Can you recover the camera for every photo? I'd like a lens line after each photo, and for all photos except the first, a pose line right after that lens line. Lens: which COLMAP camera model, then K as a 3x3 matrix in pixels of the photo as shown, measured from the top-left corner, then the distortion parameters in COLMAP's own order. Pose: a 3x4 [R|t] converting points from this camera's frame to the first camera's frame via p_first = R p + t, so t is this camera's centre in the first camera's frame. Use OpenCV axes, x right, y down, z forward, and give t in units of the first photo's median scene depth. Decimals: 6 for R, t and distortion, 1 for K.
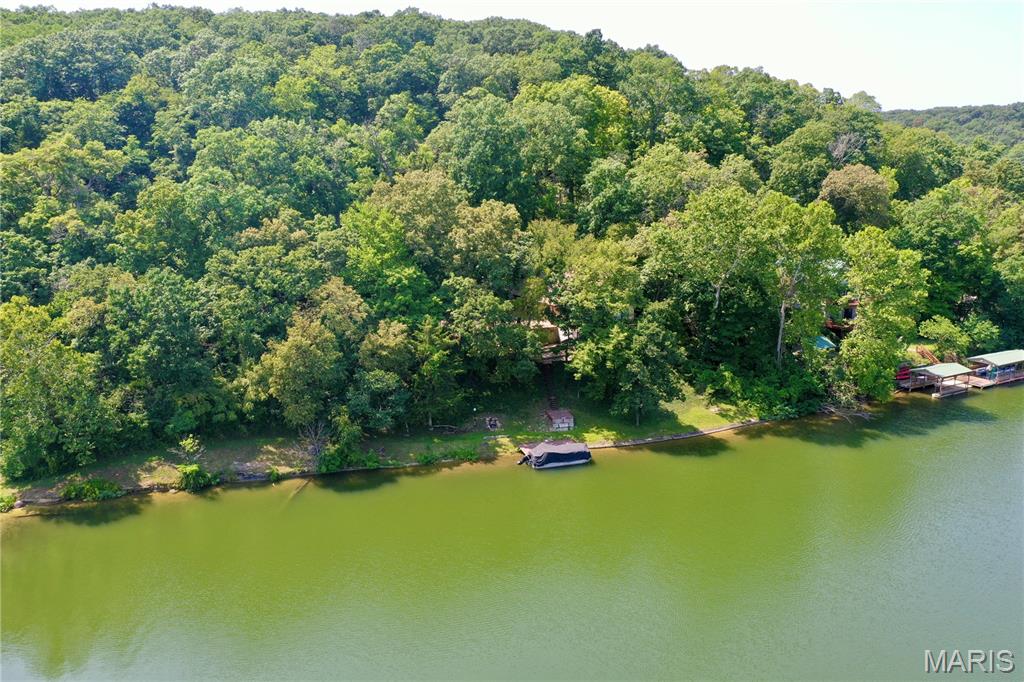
lens RADIAL K [[805.7, 0, 511.1], [0, 805.7, 342.2], [0, 0, 1]] dist [-0.010455, 0.004833]
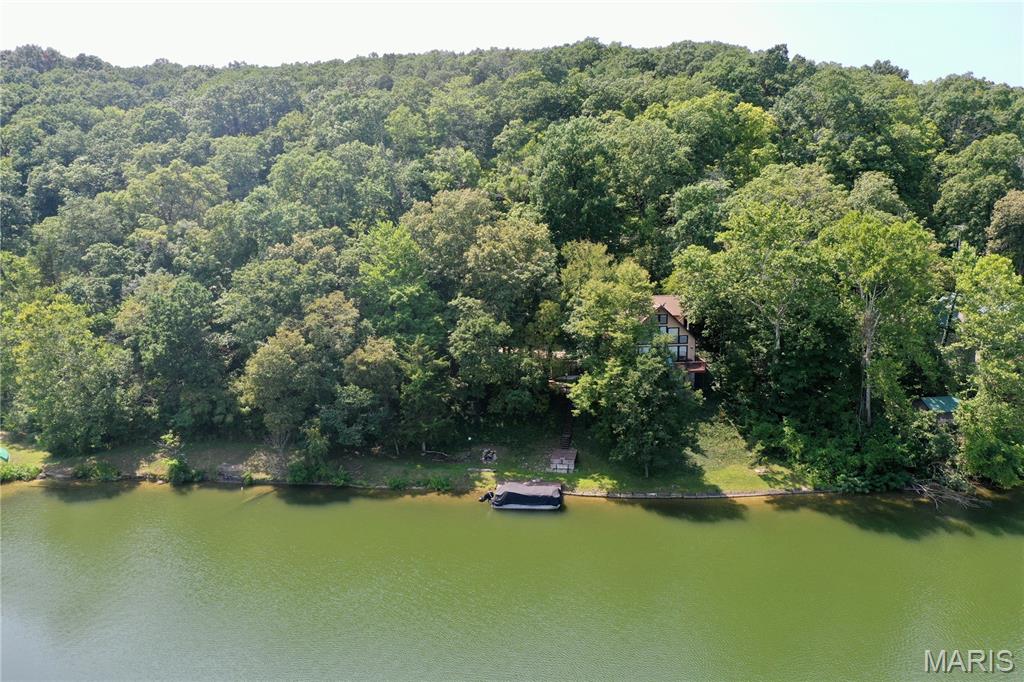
lens RADIAL K [[805.7, 0, 507.4], [0, 805.7, 341.8], [0, 0, 1]] dist [-0.010455, 0.004833]
pose [[0.928707, 0.057477, -0.366333, 0.329335], [-0.077065, 0.996261, -0.039059, 0.004579], [0.362719, 0.064506, 0.929663, 0.136971]]
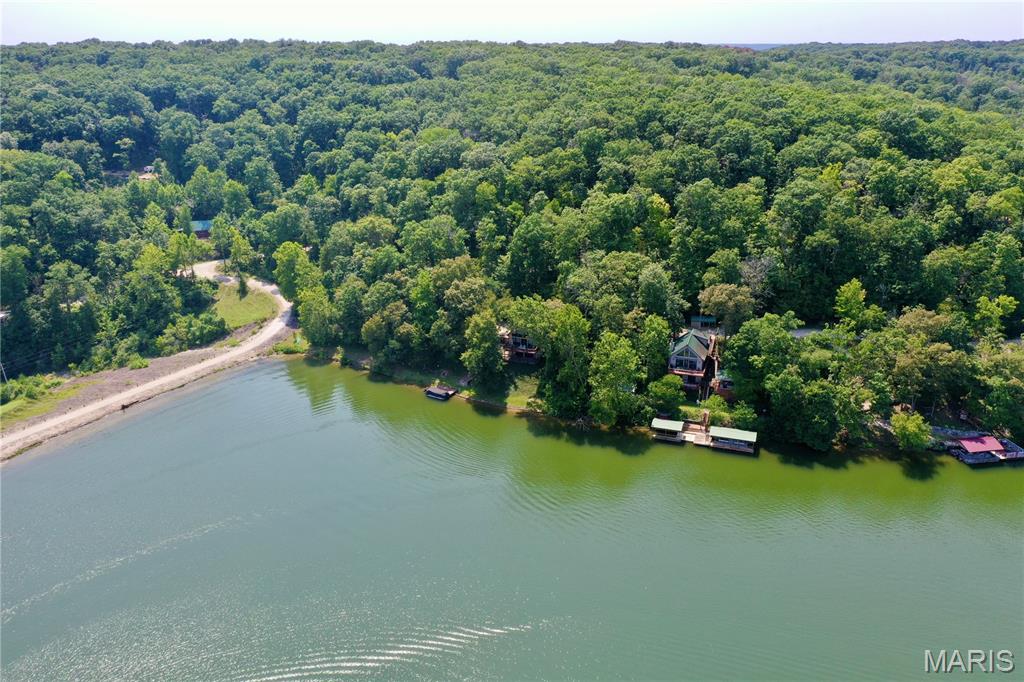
lens RADIAL K [[805.7, 0, 504.8], [0, 805.7, 341.1], [0, 0, 1]] dist [-0.010455, 0.004833]
pose [[0.650308, 0.265326, -0.711830, 1.737493], [-0.152269, 0.963534, 0.220036, -0.534364], [0.744254, -0.034701, 0.666995, -0.431501]]
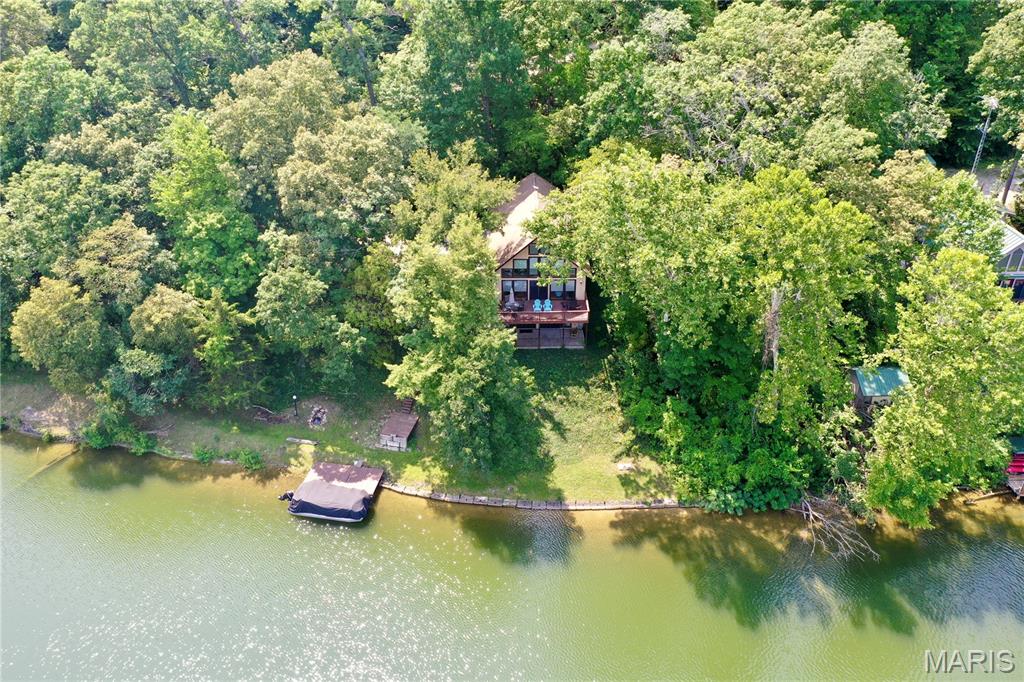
lens RADIAL K [[805.7, 0, 507.7], [0, 805.7, 339.0], [0, 0, 1]] dist [-0.010455, 0.004833]
pose [[0.888979, 0.238859, -0.390721, 0.437512], [-0.094902, 0.930767, 0.353080, -0.270199], [0.448006, -0.276801, 0.850101, 0.427683]]
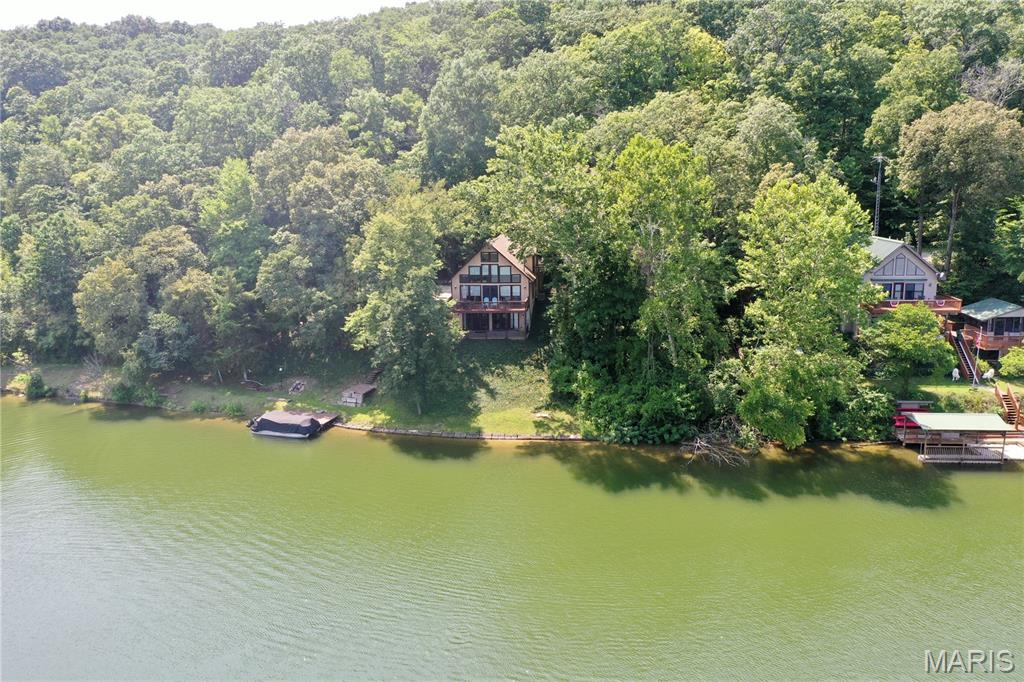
lens RADIAL K [[805.7, 0, 506.5], [0, 805.7, 338.5], [0, 0, 1]] dist [-0.010455, 0.004833]
pose [[0.817294, 0.105144, -0.566547, 0.708653], [-0.109111, 0.993663, 0.027010, -0.008407], [0.565797, 0.039741, 0.823586, 0.357051]]
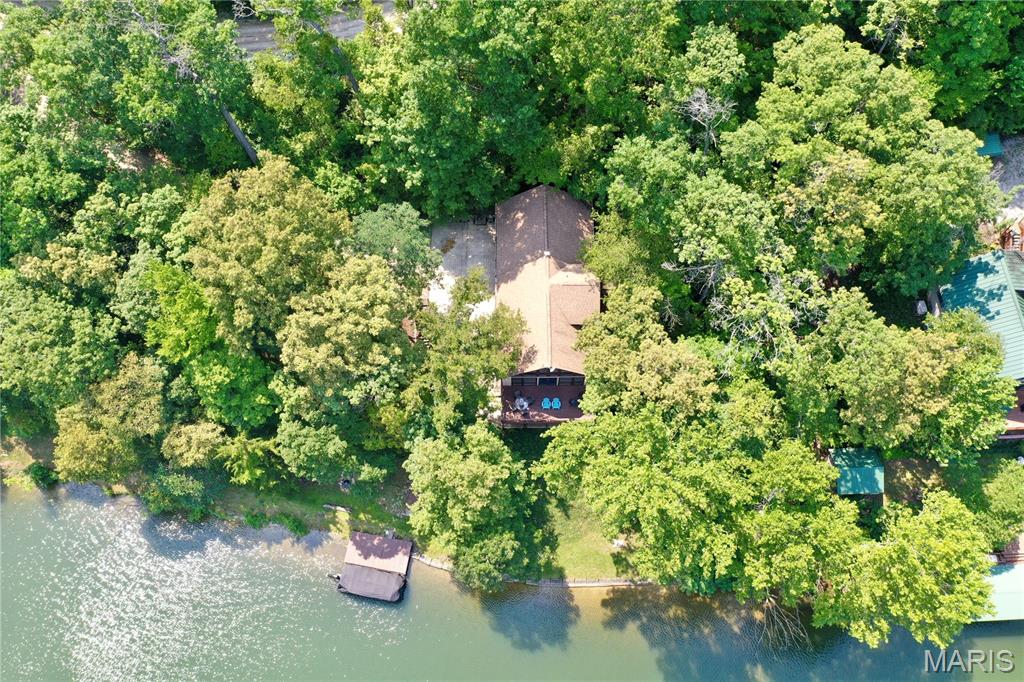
lens RADIAL K [[805.7, 0, 508.4], [0, 805.7, 346.9], [0, 0, 1]] dist [-0.010455, 0.004833]
pose [[0.890795, 0.416377, -0.181977, 0.236438], [-0.089029, 0.552632, 0.828657, -0.732464], [0.445599, -0.721962, 0.529351, 0.715063]]
